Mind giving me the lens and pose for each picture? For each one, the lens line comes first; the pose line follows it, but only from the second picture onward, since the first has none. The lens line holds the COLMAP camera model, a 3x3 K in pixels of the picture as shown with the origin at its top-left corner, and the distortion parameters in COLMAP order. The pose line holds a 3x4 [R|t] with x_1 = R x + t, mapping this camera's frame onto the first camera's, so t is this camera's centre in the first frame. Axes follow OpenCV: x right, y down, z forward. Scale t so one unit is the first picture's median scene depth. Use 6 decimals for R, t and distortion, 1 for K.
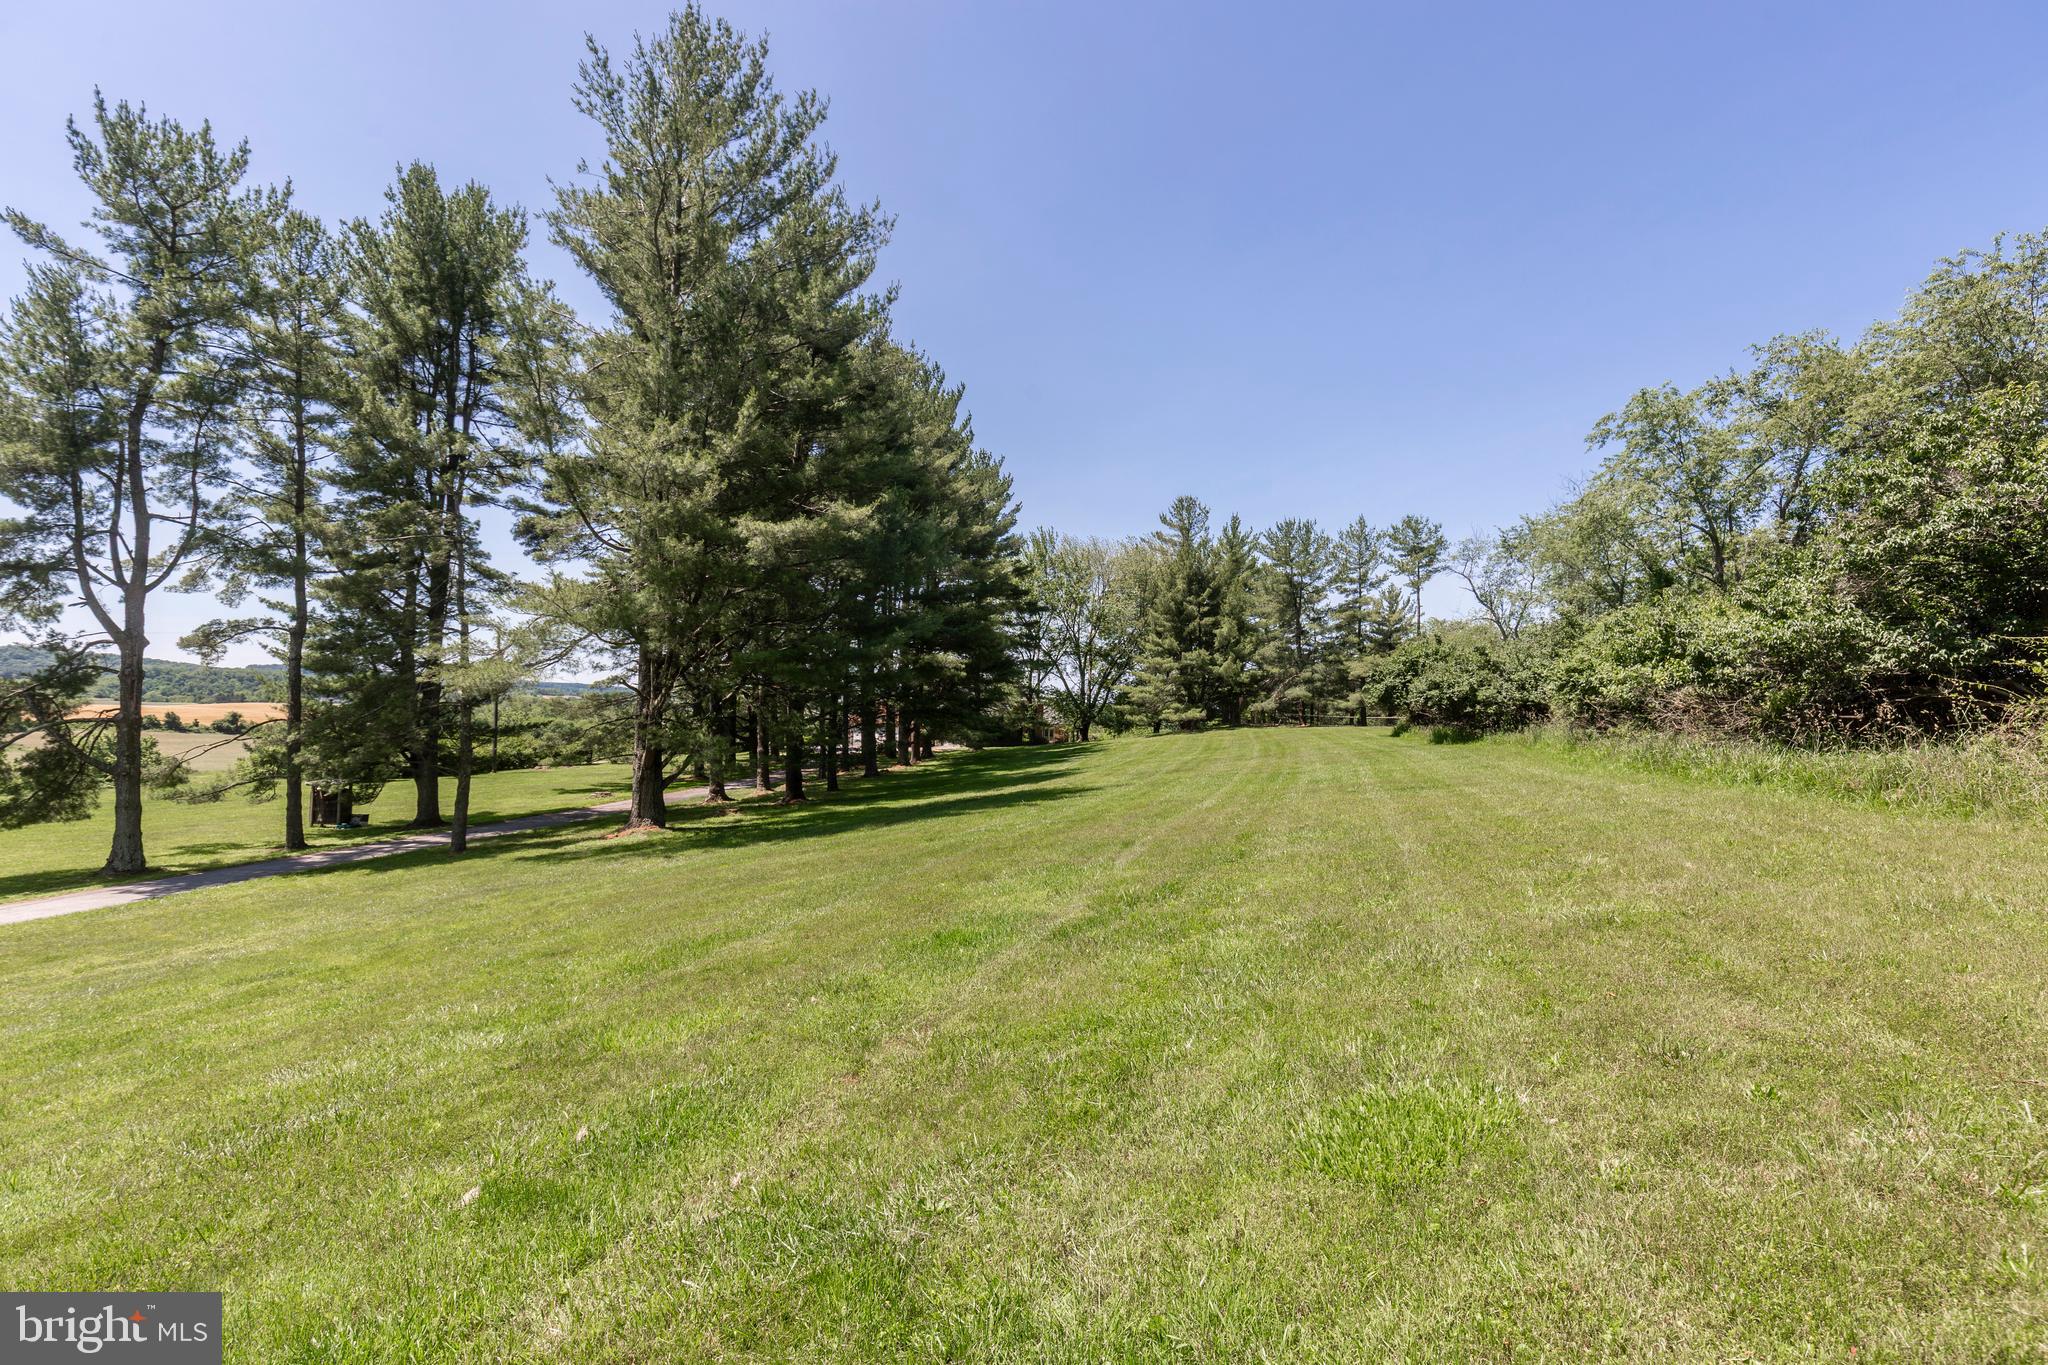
lens RADIAL K [[1087.8, 0, 1064.5], [0, 1087.8, 678.9], [0, 0, 1]] dist [-0.000433, 0.000731]
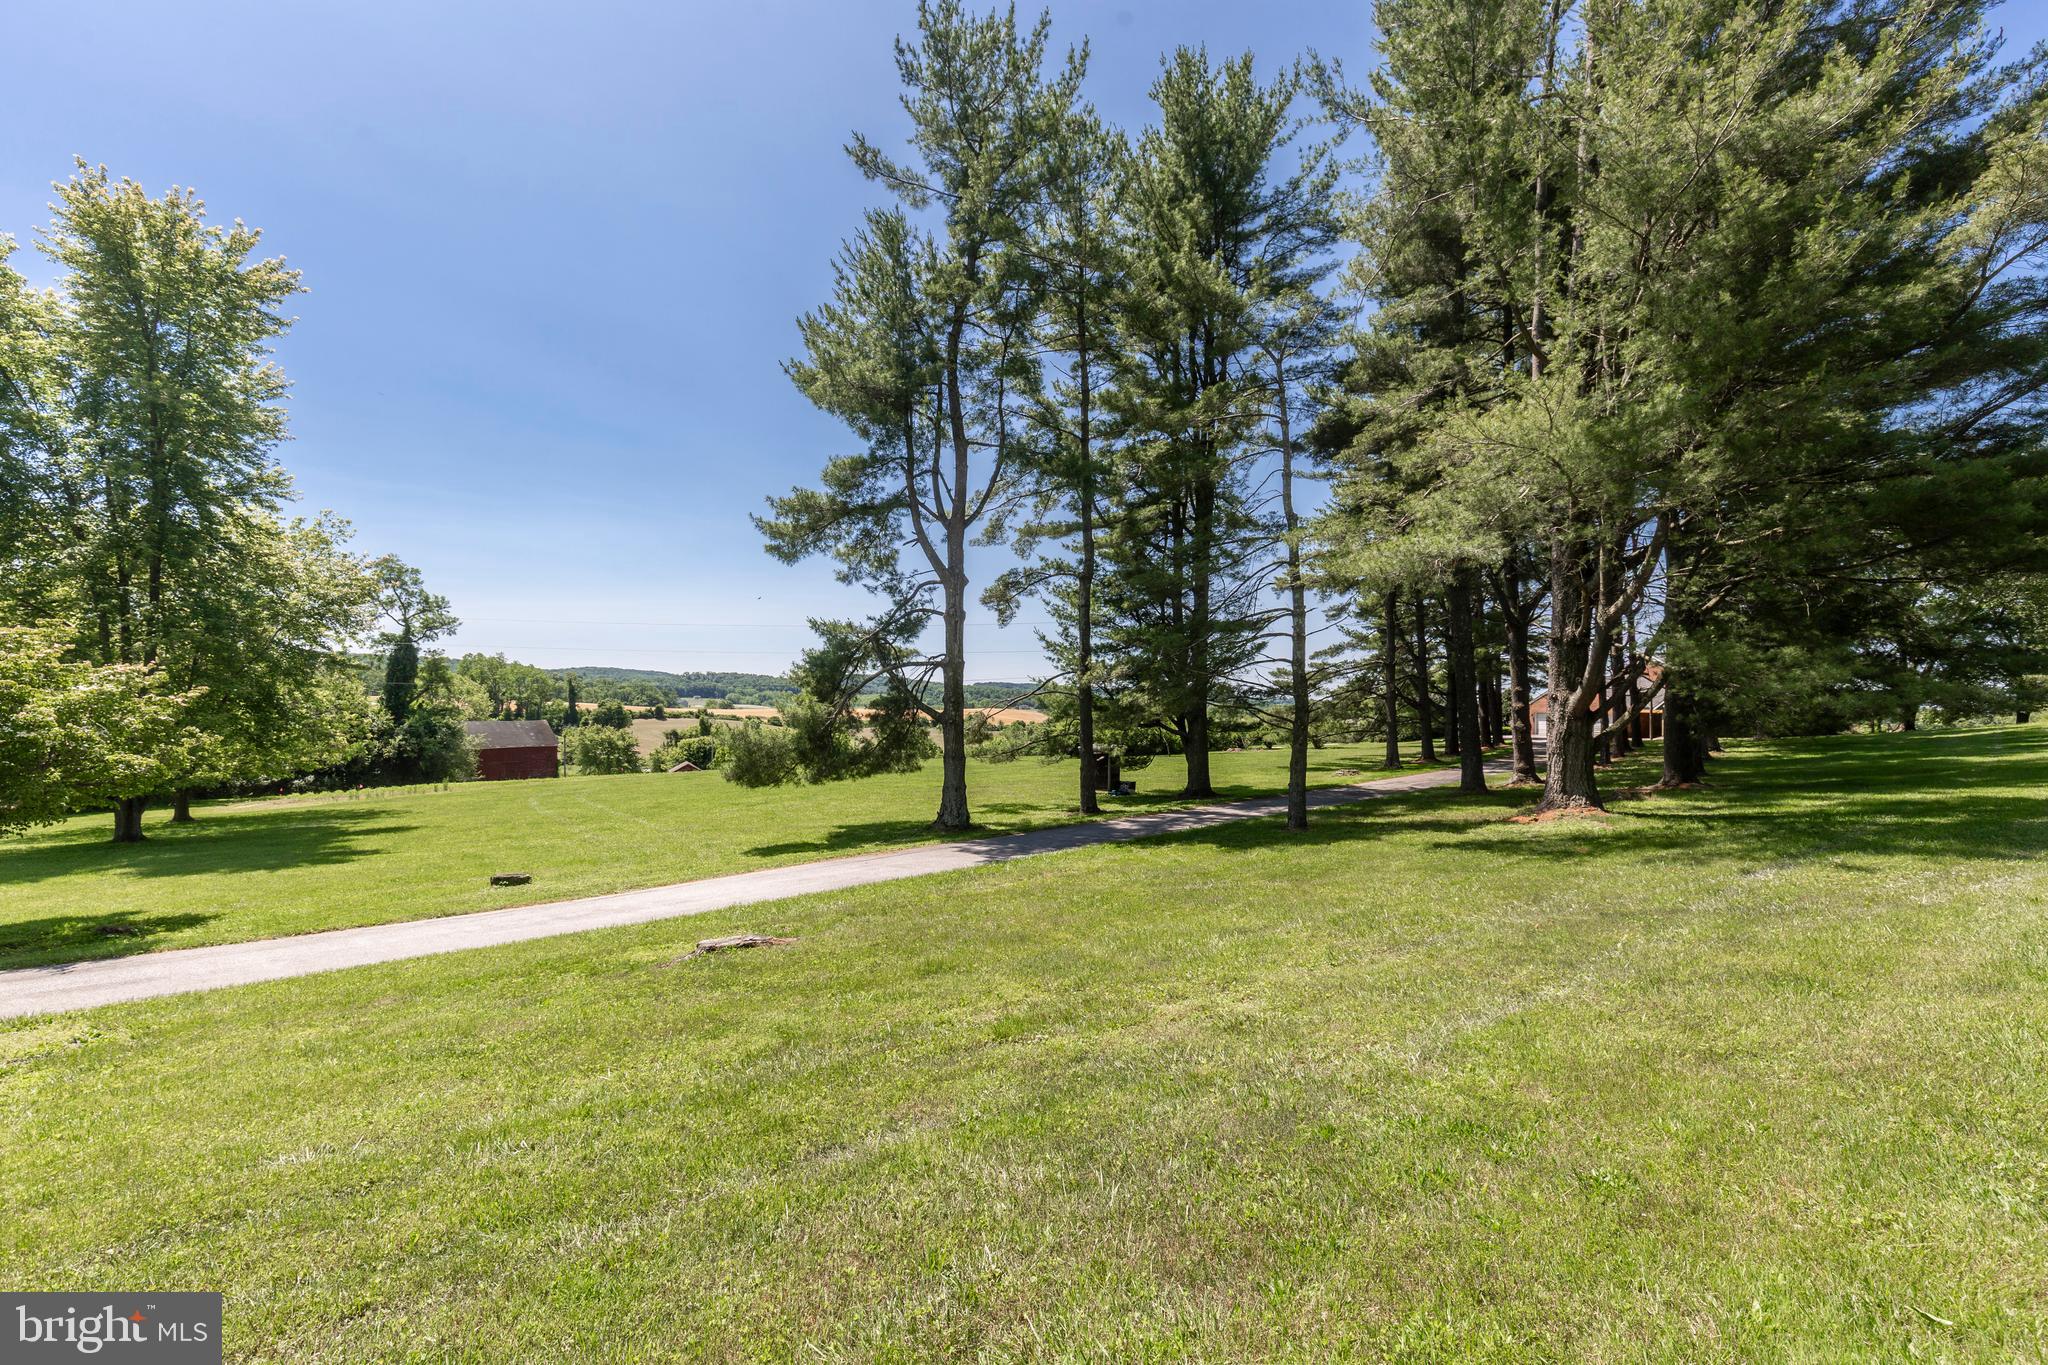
lens RADIAL K [[940.5, 0, 1015.8], [0, 940.5, 686.0], [0, 0, 1]] dist [0.010129, -0.001838]
pose [[0.828662, -0.020542, -0.559372, -0.361325], [0.016932, 0.999789, -0.011632, 0.065981], [0.559493, 0.000168, 0.828835, 0.357547]]
